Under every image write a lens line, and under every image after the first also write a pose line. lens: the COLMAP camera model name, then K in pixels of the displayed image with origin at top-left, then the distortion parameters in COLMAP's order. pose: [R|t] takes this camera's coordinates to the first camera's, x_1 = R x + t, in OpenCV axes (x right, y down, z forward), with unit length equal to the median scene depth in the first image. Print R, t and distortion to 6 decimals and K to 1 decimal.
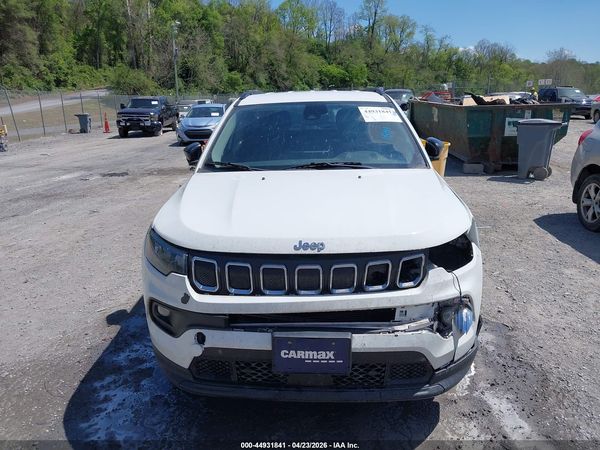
lens RADIAL K [[471.4, 0, 307.7], [0, 471.4, 219.6], [0, 0, 1]] dist [0.017463, -0.023212]
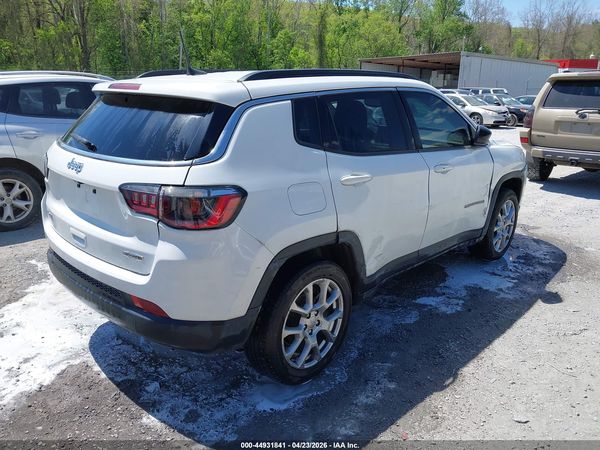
lens RADIAL K [[471.4, 0, 308.0], [0, 471.4, 228.6], [0, 0, 1]] dist [0.017463, -0.023212]
pose [[-0.747131, -0.191035, 0.636633, -0.695183], [0.161281, 0.877080, 0.452460, -0.523565], [-0.644813, 0.440723, -0.624483, 2.105955]]
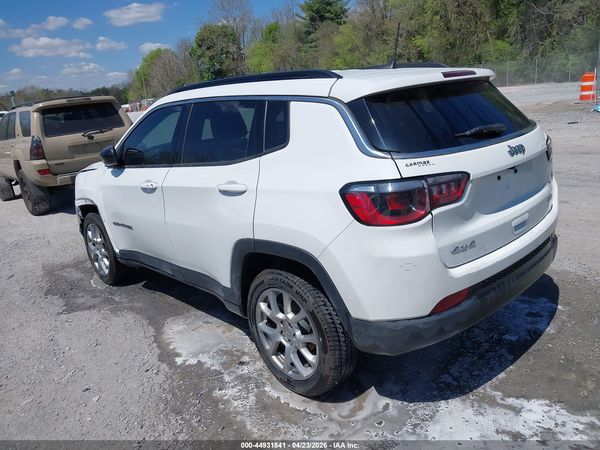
lens RADIAL K [[471.4, 0, 303.4], [0, 471.4, 227.7], [0, 0, 1]] dist [0.017463, -0.023212]
pose [[-0.709081, 0.282191, -0.646199, 0.718040], [-0.060371, 0.888768, 0.454365, -0.535070], [0.702538, 0.361193, -0.613172, 2.092500]]
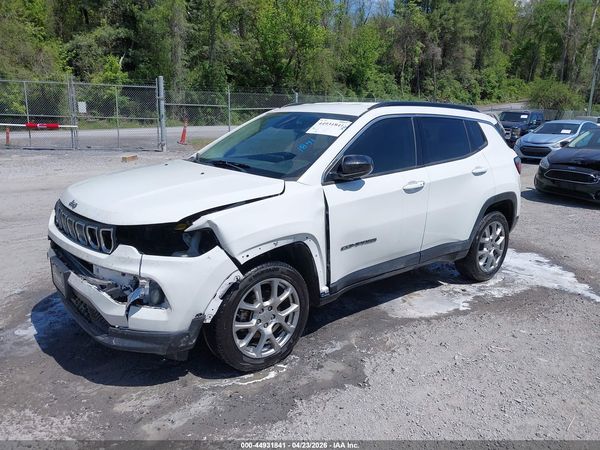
lens RADIAL K [[471.4, 0, 304.6], [0, 471.4, 221.1], [0, 0, 1]] dist [0.017463, -0.023212]
pose [[0.659748, 0.203561, -0.723391, 0.929776], [-0.219791, 0.972790, 0.073288, -0.094847], [0.718627, 0.110643, 0.686538, 0.316750]]
